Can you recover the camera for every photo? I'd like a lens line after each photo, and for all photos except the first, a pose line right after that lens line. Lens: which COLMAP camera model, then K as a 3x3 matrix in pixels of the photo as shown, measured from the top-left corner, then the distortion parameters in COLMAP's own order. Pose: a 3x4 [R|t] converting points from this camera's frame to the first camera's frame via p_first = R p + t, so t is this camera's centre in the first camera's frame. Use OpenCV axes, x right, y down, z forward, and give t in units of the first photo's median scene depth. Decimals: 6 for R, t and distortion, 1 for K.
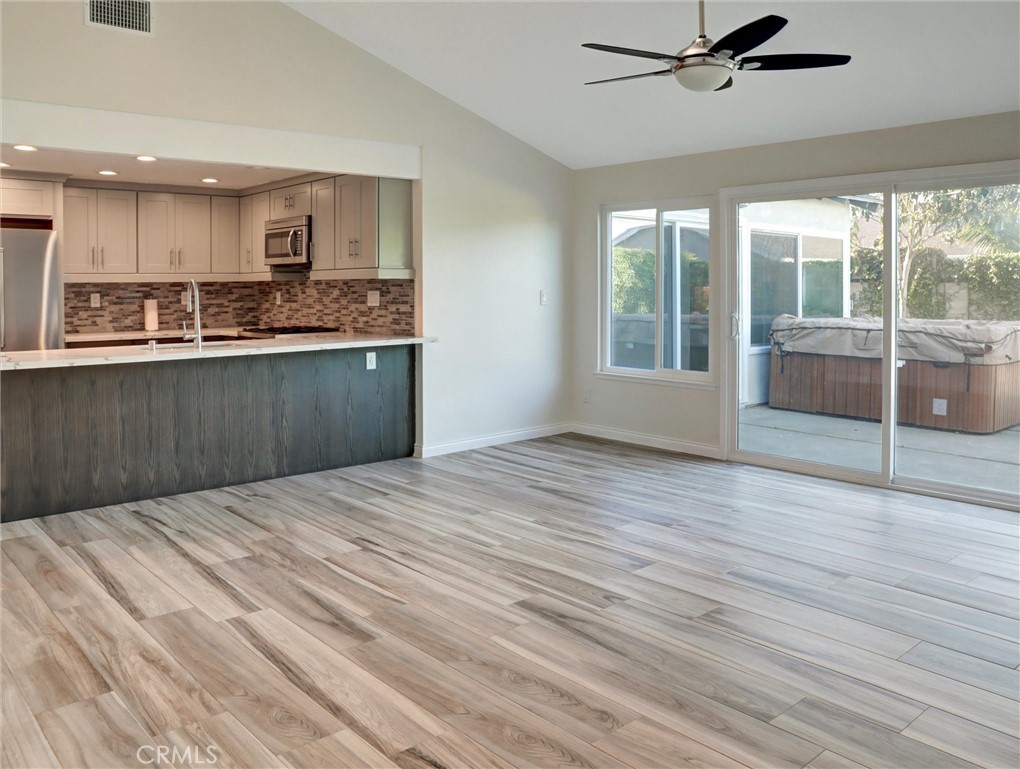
lens RADIAL K [[820.5, 0, 499.5], [0, 820.5, 308.0], [0, 0, 1]] dist [-0.100269, 0.058476]
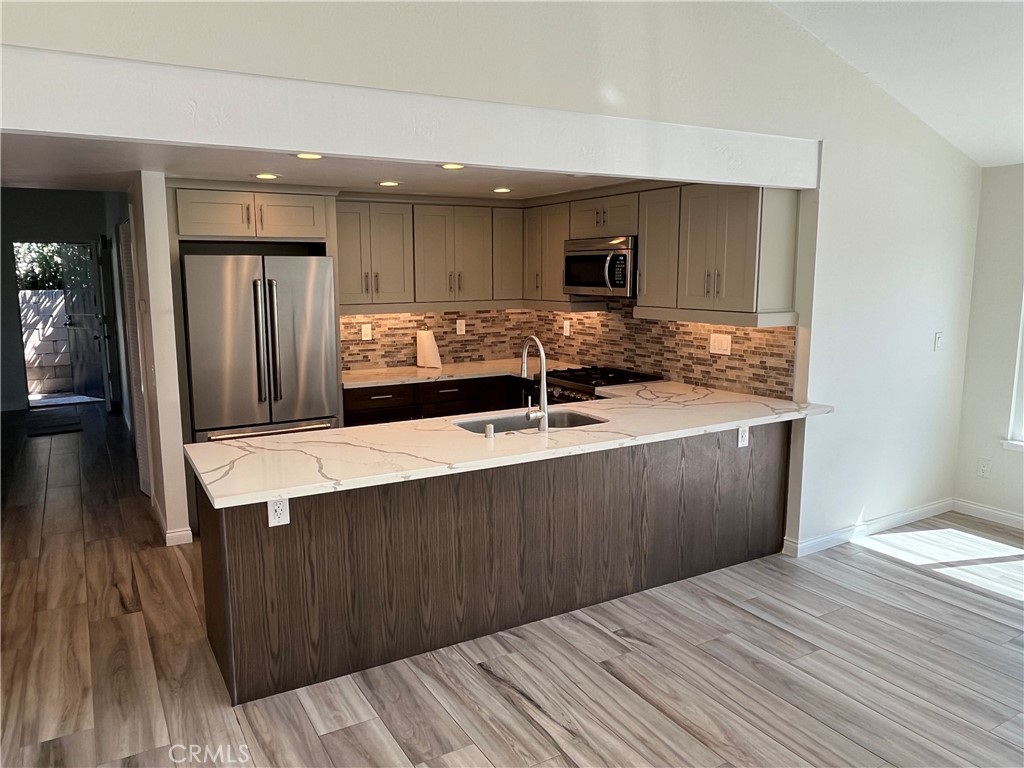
lens RADIAL K [[729.1, 0, 512.0], [0, 729.1, 384.0], [0, 0, 1]] dist [0.000086, 0.000797]
pose [[0.983138, 0.030907, -0.180235, -0.259629], [-0.007876, 0.991856, 0.127123, -0.071343], [0.182696, -0.123560, 0.975374, 0.318186]]
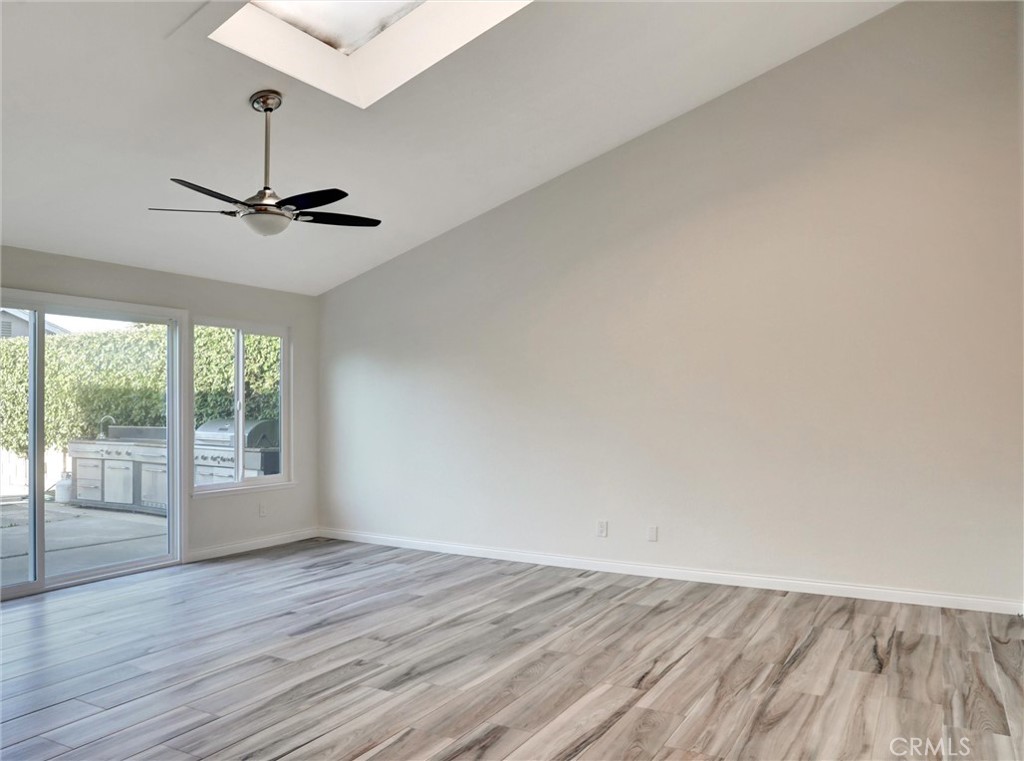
lens RADIAL K [[820.1, 0, 459.7], [0, 820.1, 382.2], [0, 0, 1]] dist [-0.087640, 0.000061]
pose [[-0.304523, 0.023953, 0.952204, -0.616518], [0.028542, 0.999464, -0.016013, -0.017976], [-0.952077, 0.022302, -0.305044, 0.715741]]
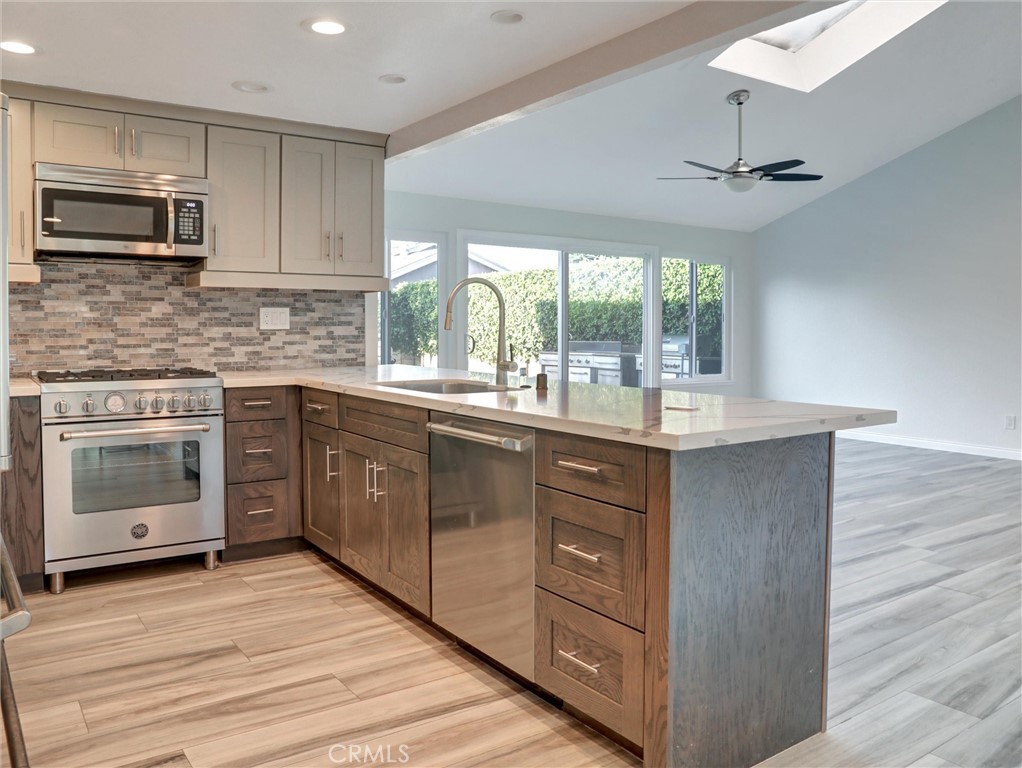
lens RADIAL K [[798.8, 0, 493.3], [0, 798.8, 348.8], [0, 0, 1]] dist [-0.055487, 0.000505]
pose [[0.124251, -0.019887, 0.992051, -0.931352], [0.027906, 0.999474, 0.016540, 0.009477], [-0.991858, 0.025629, 0.124741, 0.849469]]
